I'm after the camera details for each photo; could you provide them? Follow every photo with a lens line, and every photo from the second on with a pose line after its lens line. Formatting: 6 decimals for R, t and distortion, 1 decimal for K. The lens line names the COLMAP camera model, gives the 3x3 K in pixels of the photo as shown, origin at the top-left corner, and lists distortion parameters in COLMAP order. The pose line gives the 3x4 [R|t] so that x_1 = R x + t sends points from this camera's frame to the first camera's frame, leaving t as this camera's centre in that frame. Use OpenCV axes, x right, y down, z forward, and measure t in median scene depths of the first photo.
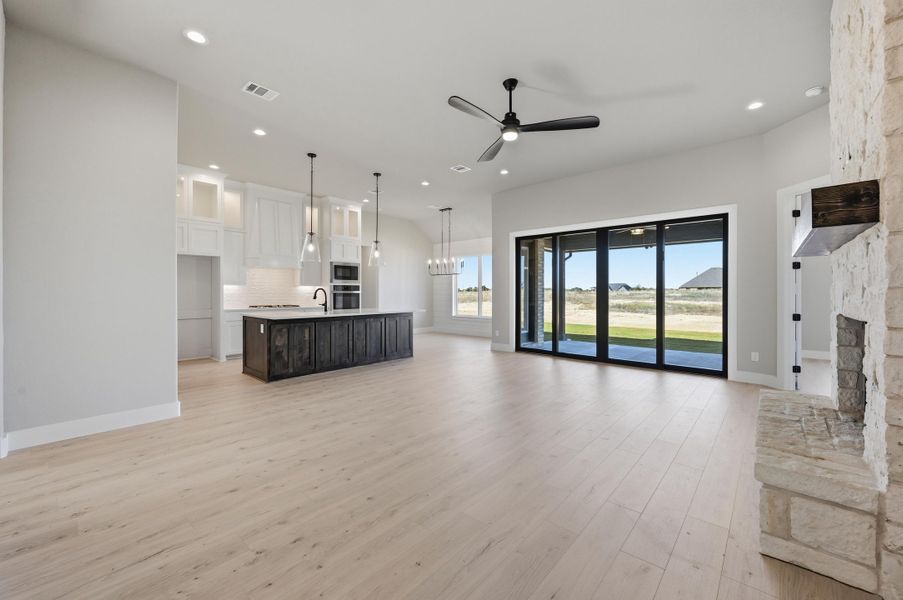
lens RADIAL K [[361.5, 0, 450.2], [0, 361.5, 292.4], [0, 0, 1]] dist [0.000360, 0.000036]
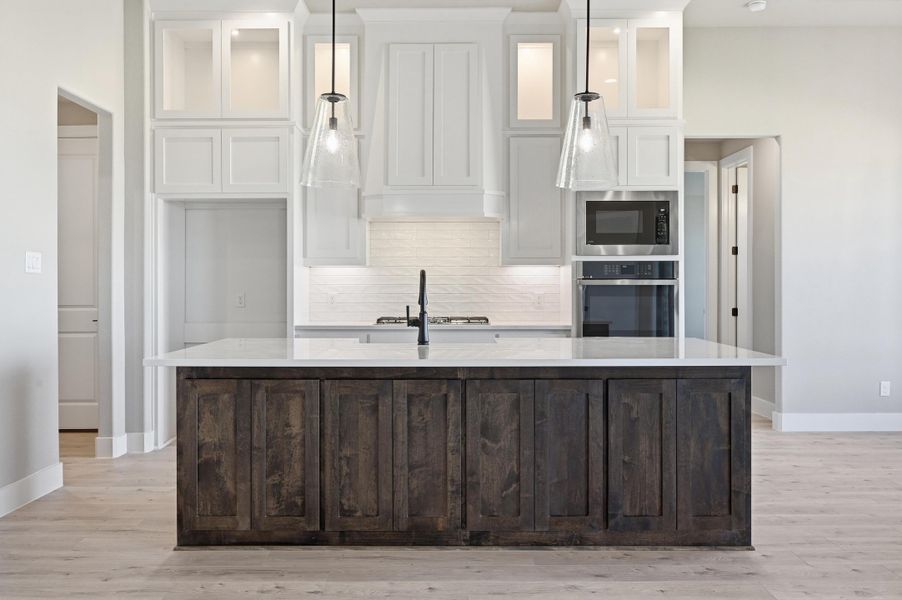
lens RADIAL K [[784.4, 0, 449.0], [0, 784.4, 286.7], [0, 0, 1]] dist [-0.003469, -0.001897]
pose [[0.666091, 0.000918, -0.745870, 0.153741], [0.001635, 0.999995, 0.002692, 0.000906], [0.745869, -0.003013, 0.666086, 0.493790]]
